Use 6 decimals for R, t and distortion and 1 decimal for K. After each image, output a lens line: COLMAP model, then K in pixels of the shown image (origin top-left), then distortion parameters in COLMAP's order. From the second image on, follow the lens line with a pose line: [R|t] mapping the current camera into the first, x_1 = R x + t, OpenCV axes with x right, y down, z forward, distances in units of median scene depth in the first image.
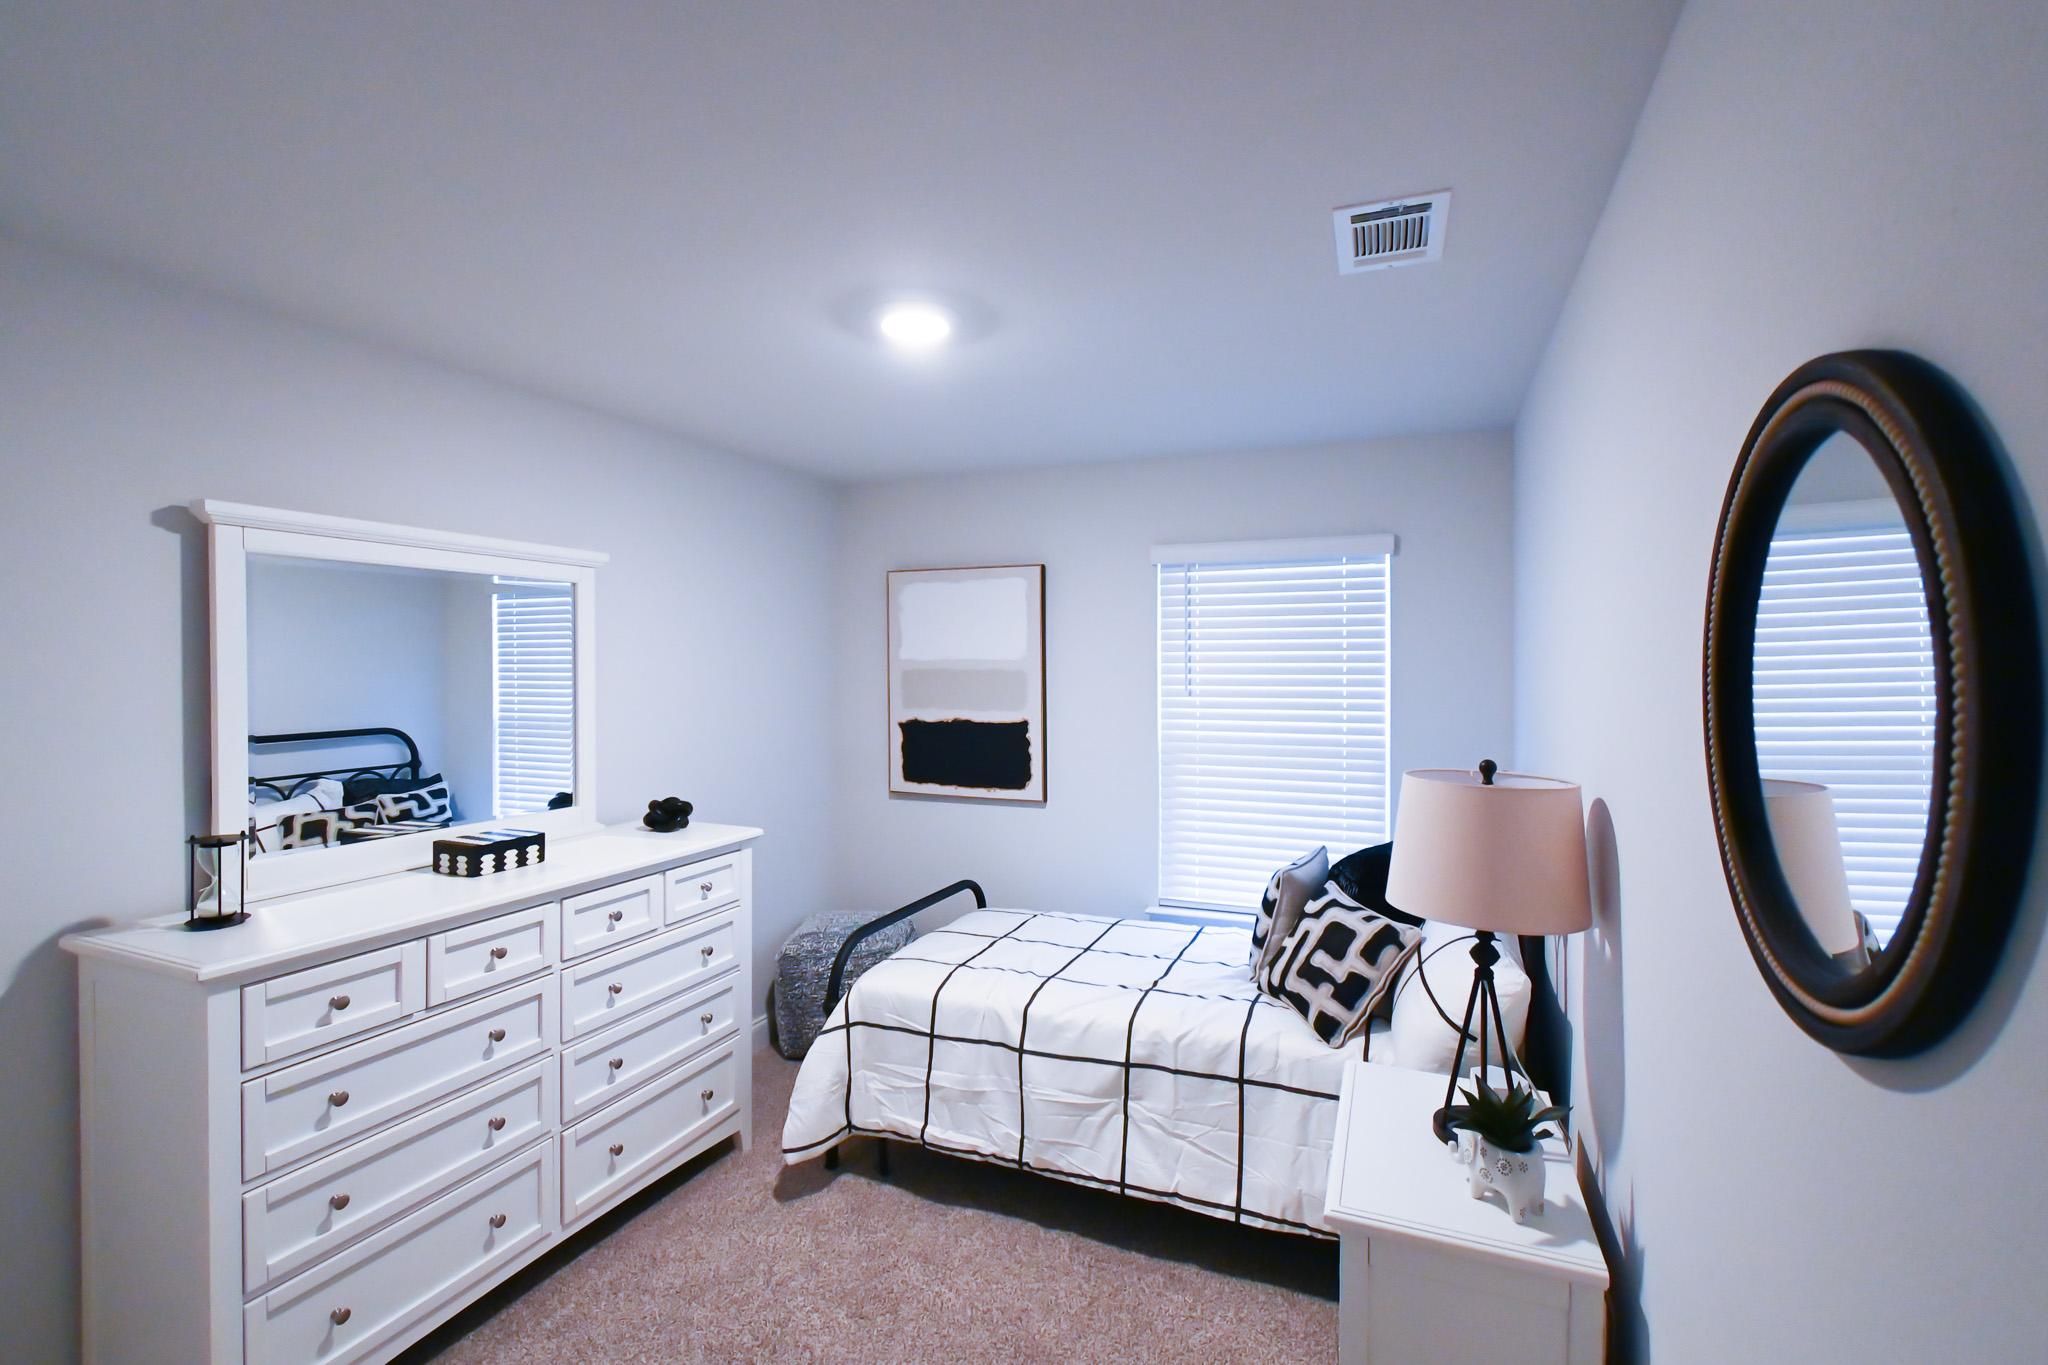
lens RADIAL K [[921.6, 0, 1023.9], [0, 921.6, 655.5], [0, 0, 1]] dist [0.001942, 0.000452]
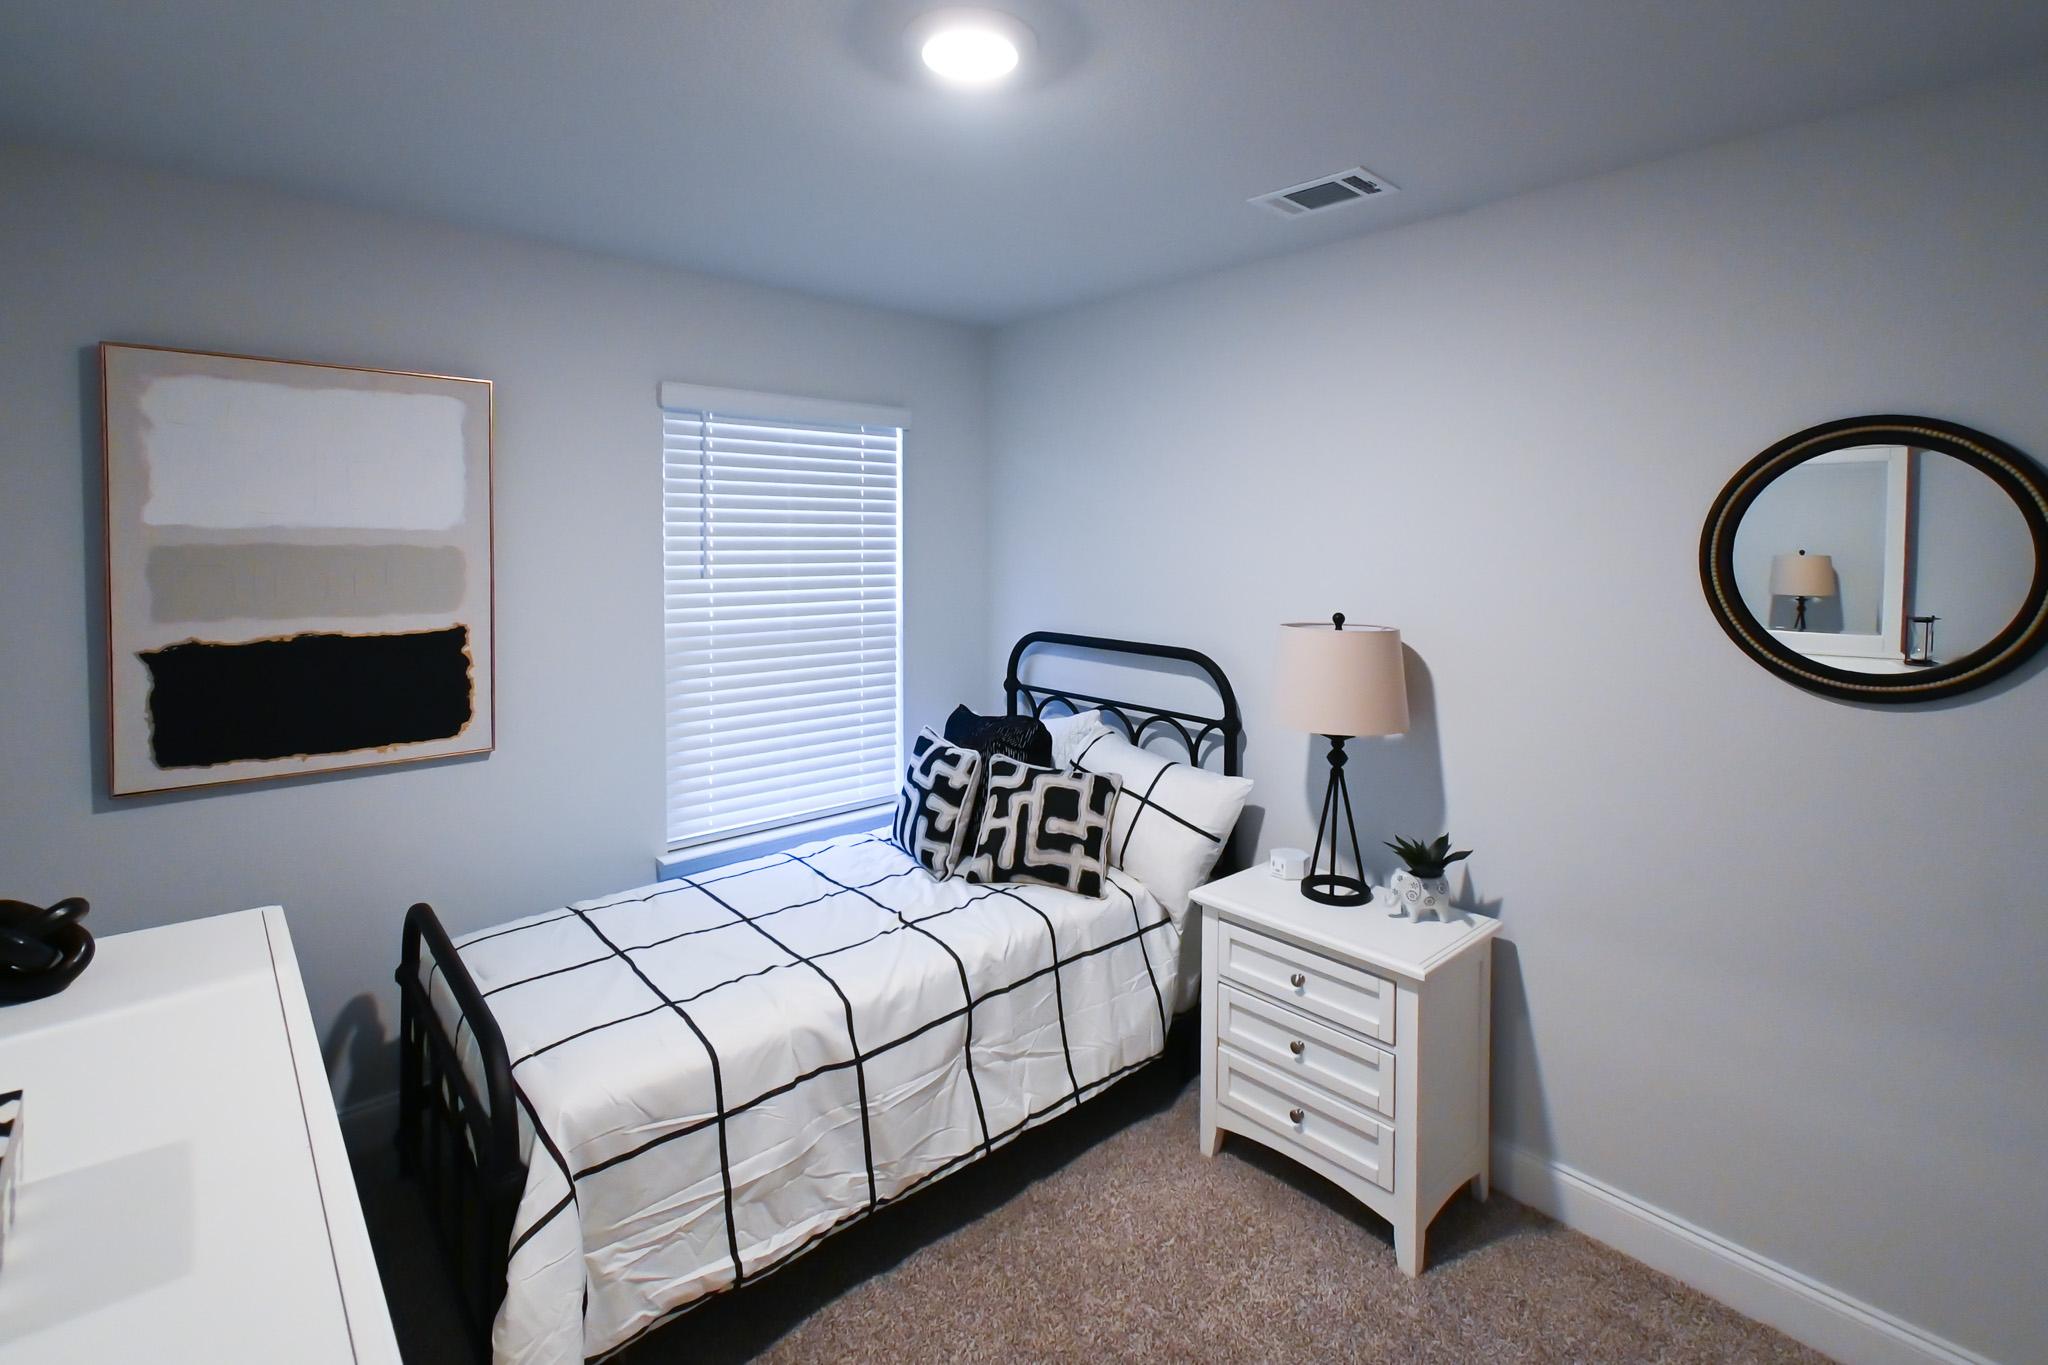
lens RADIAL K [[961.4, 0, 1065.3], [0, 961.4, 548.3], [0, 0, 1]] dist [0.000017, 0.000410]
pose [[0.412050, -0.005648, 0.911144, -0.481044], [-0.014319, 0.999817, 0.012673, 0.003970], [-0.911049, -0.018269, 0.411894, 0.406789]]
